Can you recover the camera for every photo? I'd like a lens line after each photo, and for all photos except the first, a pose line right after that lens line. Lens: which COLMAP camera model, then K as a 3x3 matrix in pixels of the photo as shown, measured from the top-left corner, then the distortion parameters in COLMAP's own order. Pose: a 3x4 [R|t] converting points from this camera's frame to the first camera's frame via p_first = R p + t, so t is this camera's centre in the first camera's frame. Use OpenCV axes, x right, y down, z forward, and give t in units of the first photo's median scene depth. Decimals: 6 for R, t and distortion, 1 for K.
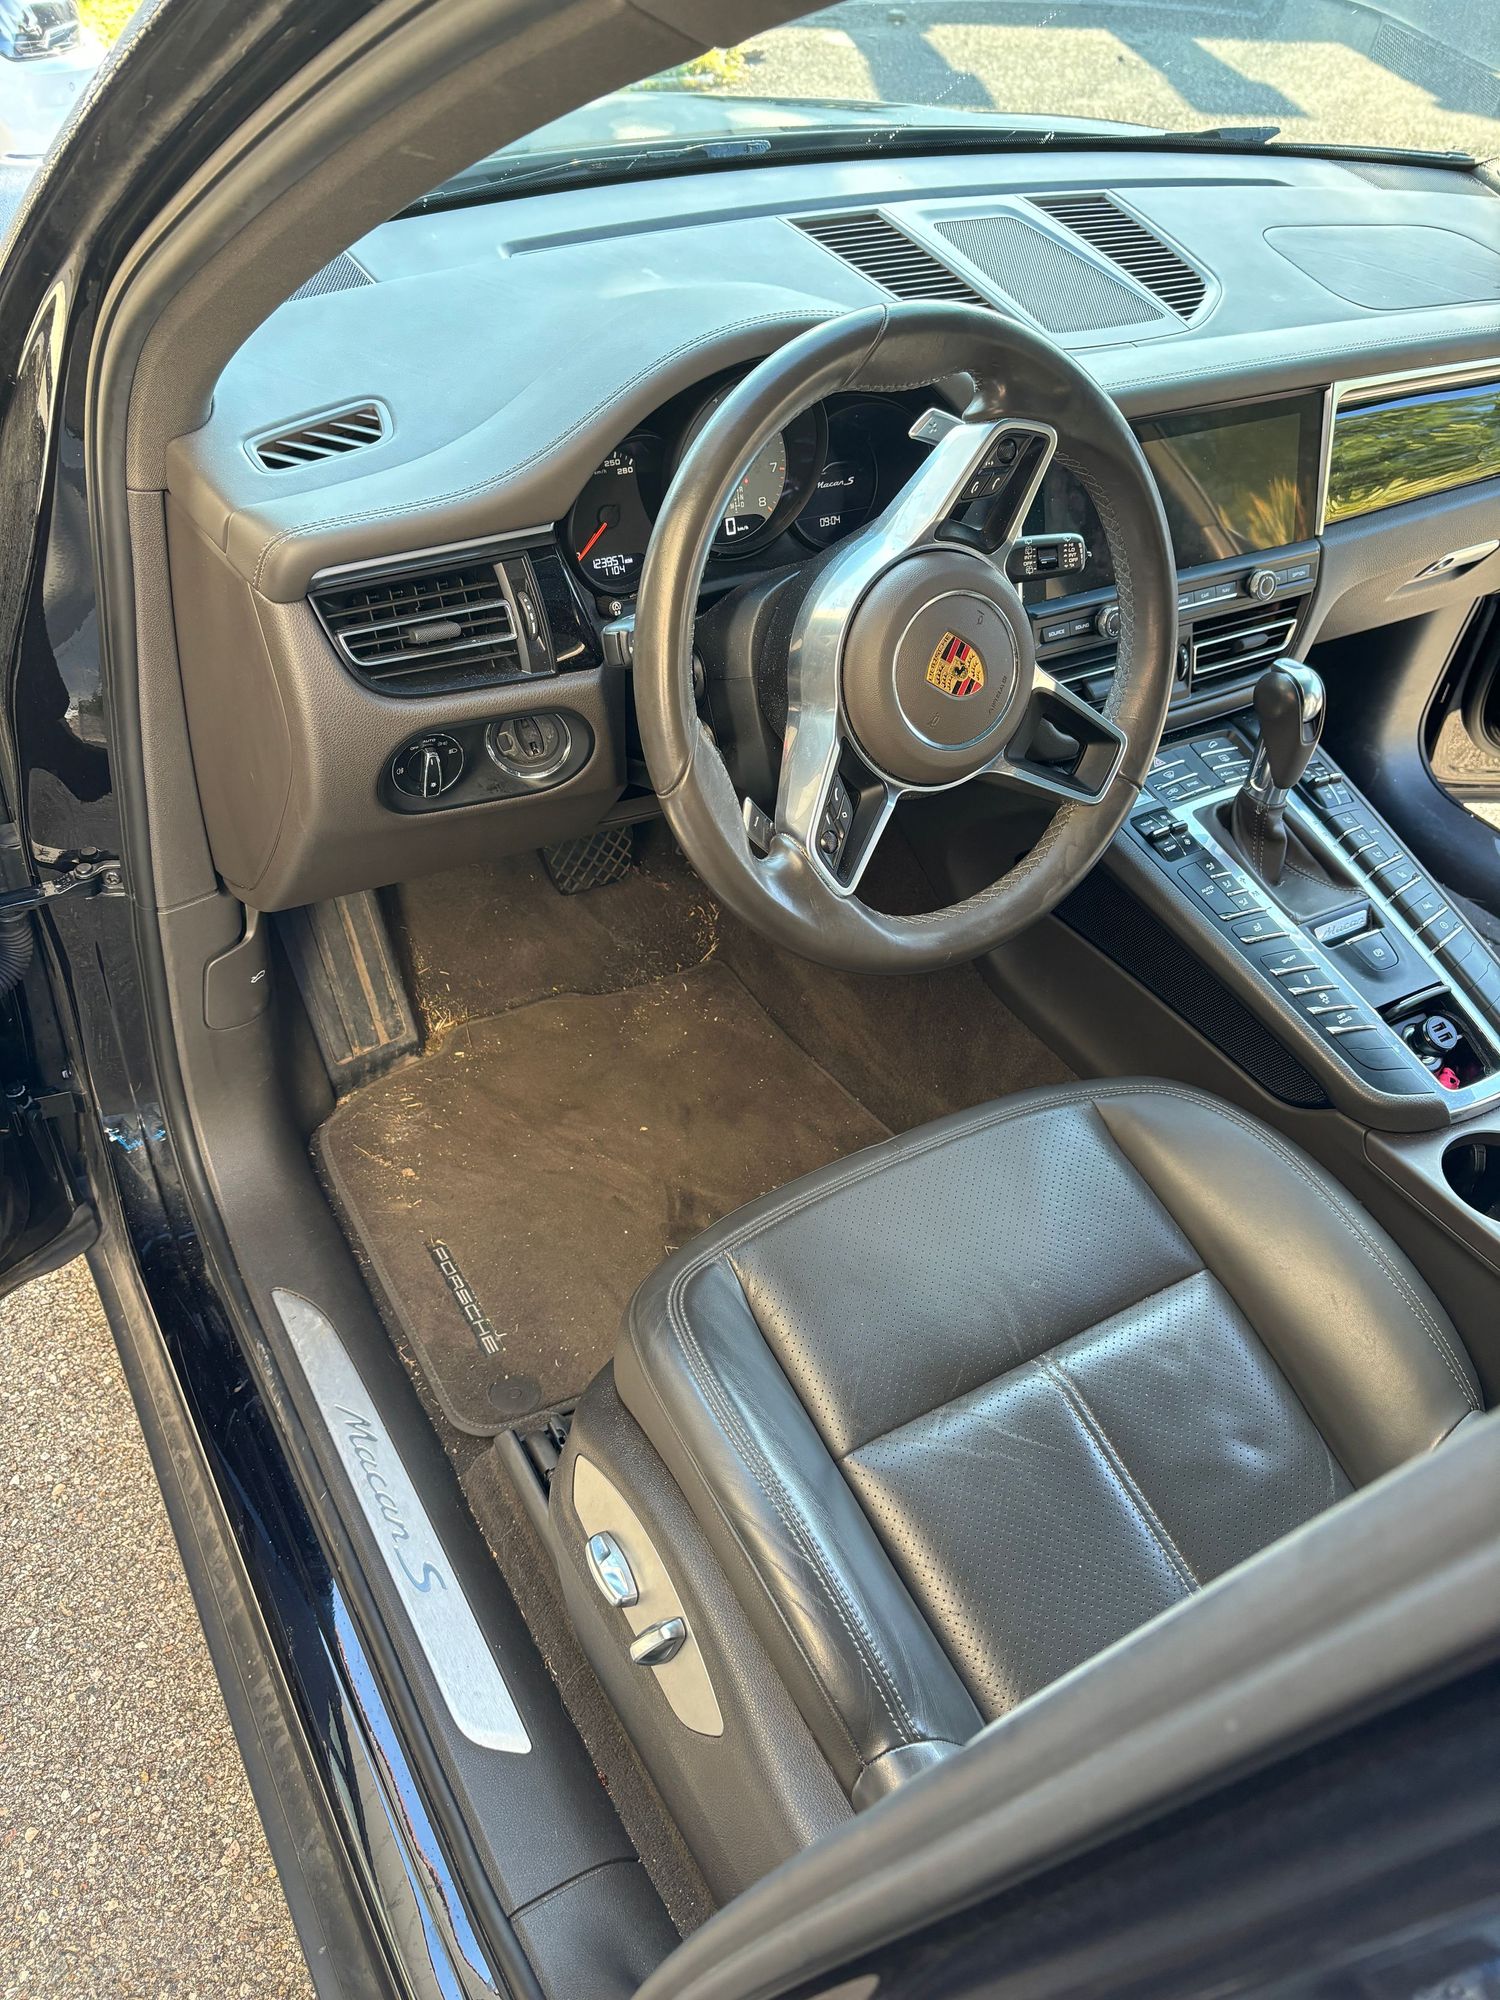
lens RADIAL K [[1509.9, 0, 750.0], [0, 1509.9, 1000.0], [0, 0, 1]] dist [0.010350, 0.012994]
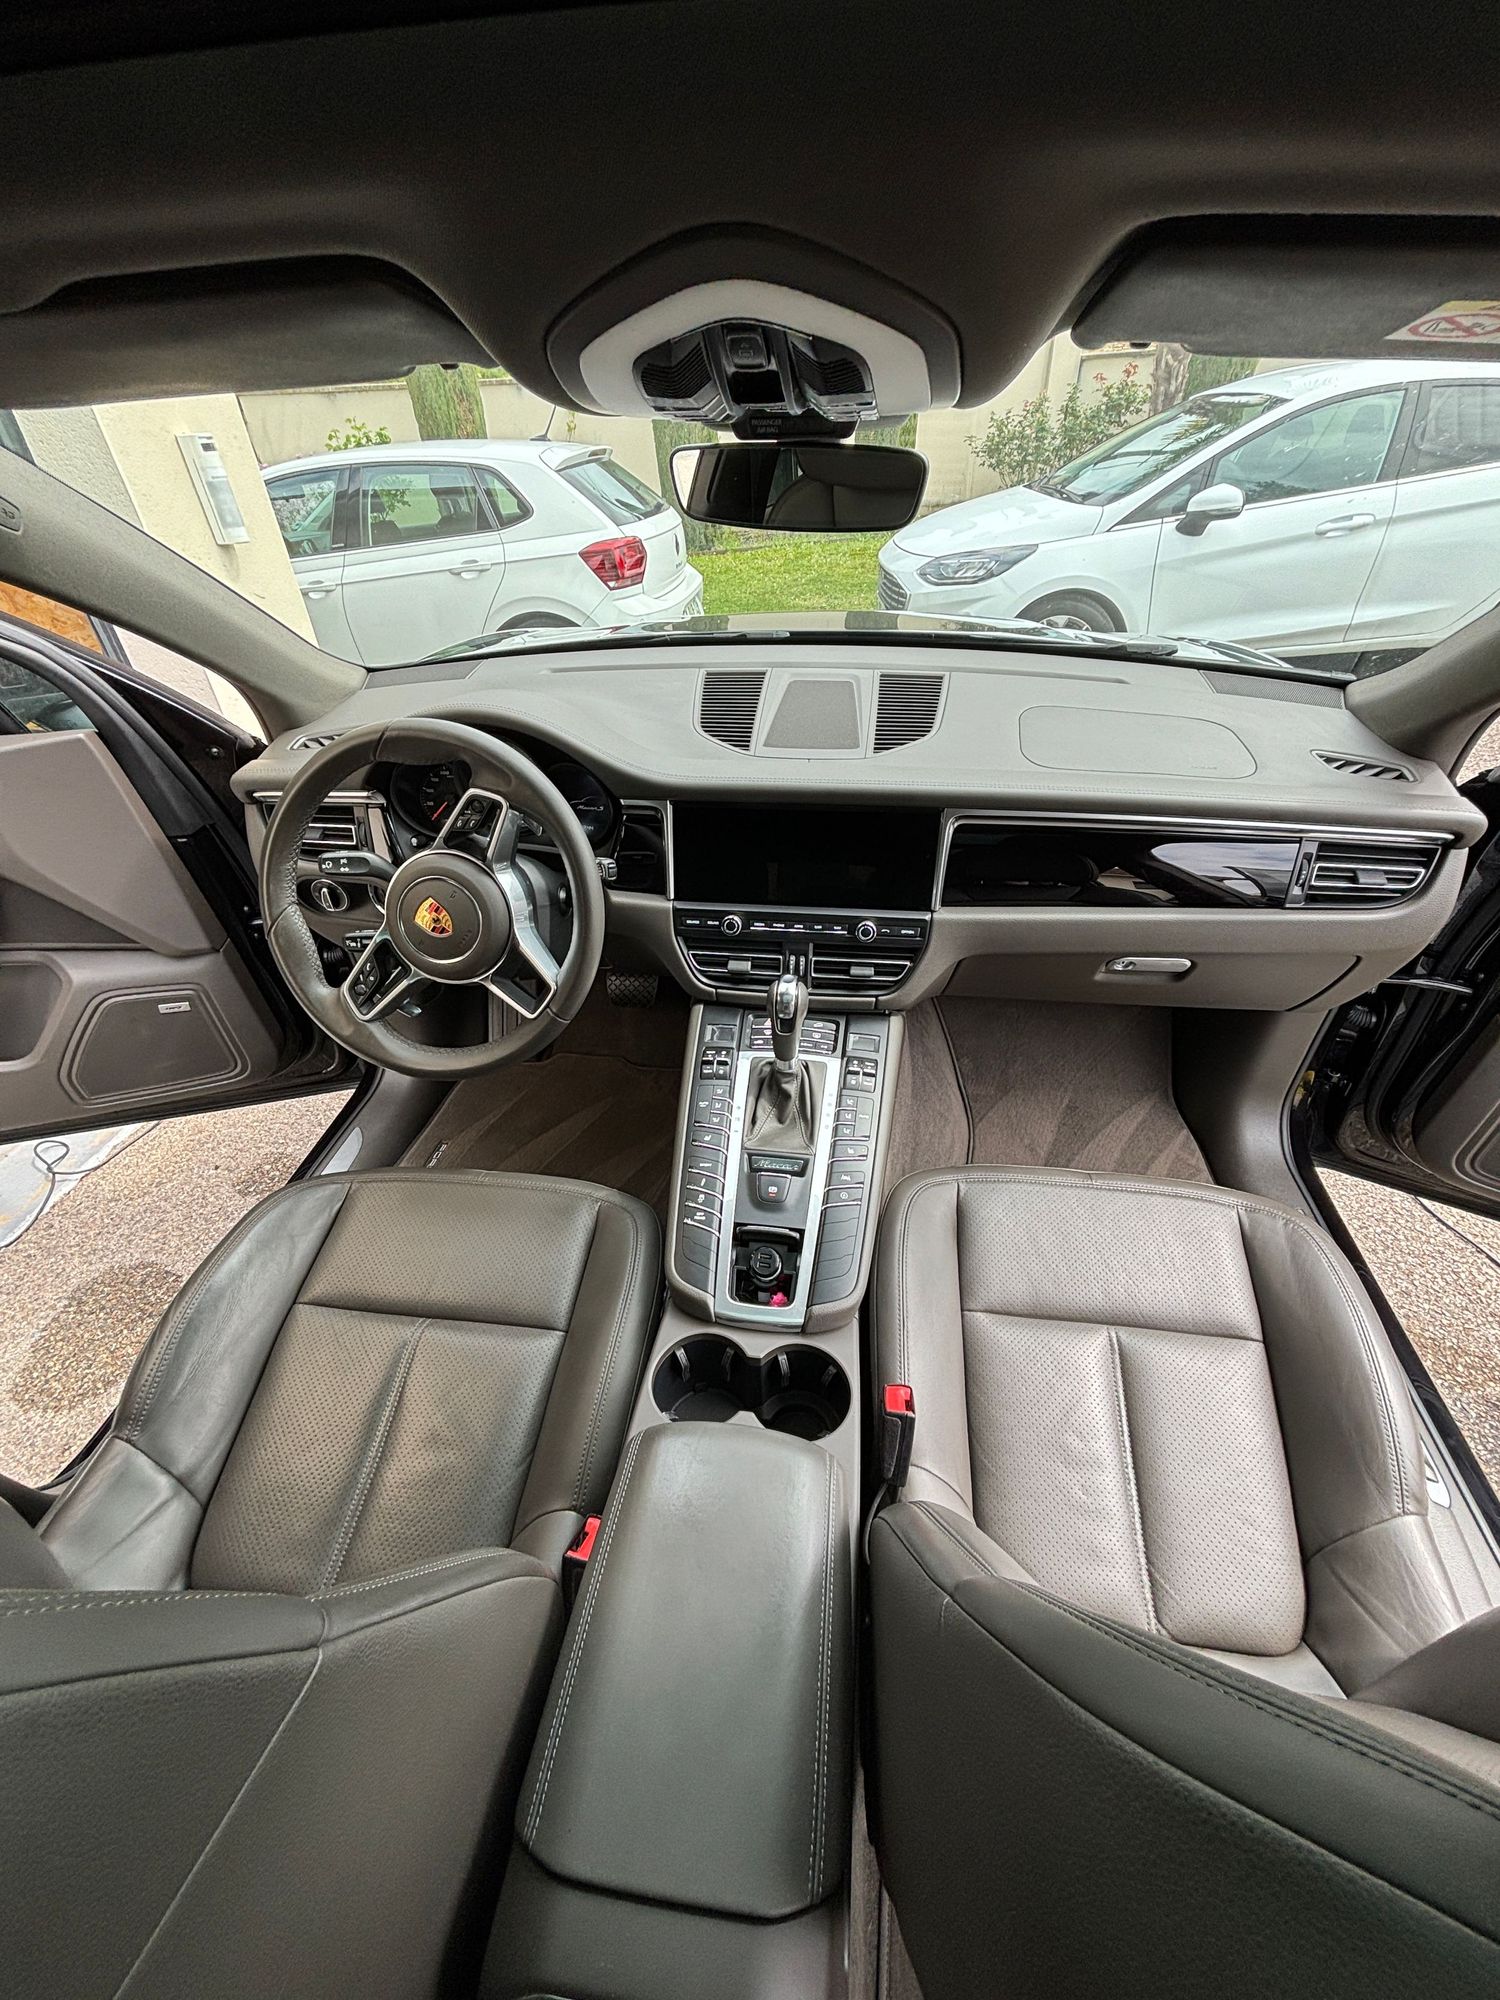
lens RADIAL K [[794.1, 0, 740.9], [0, 794.1, 999.9], [0, 0, 1]] dist [-0.000032, -0.000165]
pose [[0.775686, 0.294496, -0.558196, 0.722462], [-0.348611, 0.937214, 0.010020, -0.187175], [0.526100, 0.186821, 0.829648, 0.335253]]
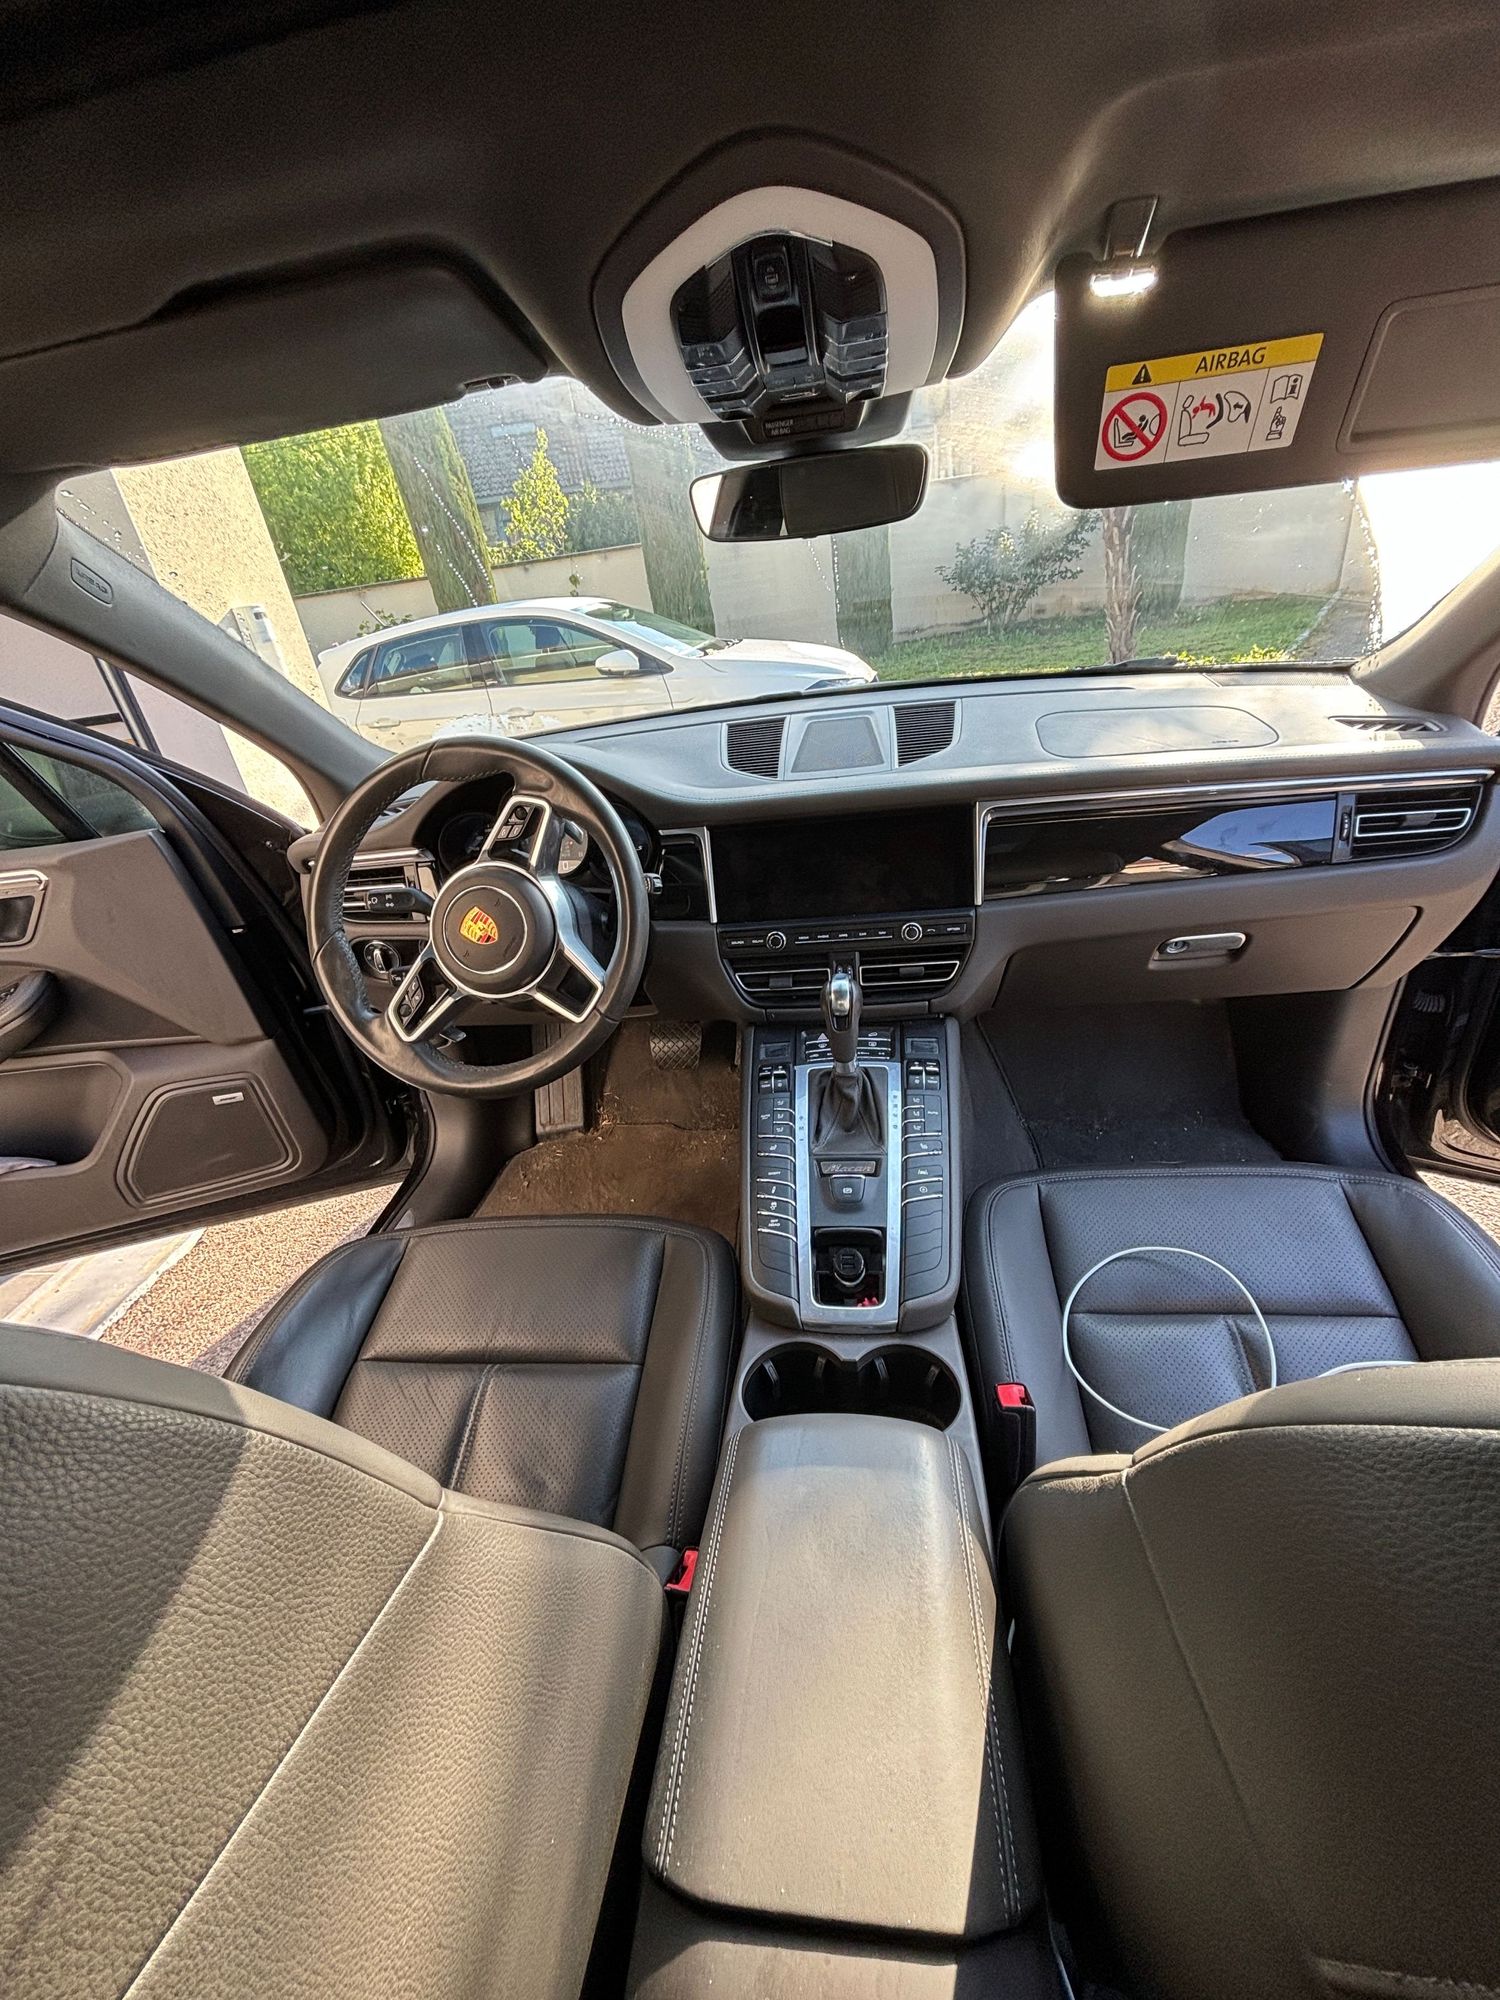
lens RADIAL K [[794.1, 0, 740.9], [0, 794.1, 999.9], [0, 0, 1]] dist [-0.000032, -0.000165]
pose [[0.773754, 0.139133, -0.618019, 0.724109], [-0.268567, 0.955618, -0.121108, -0.080820], [0.573739, 0.259687, 0.776779, 0.350025]]
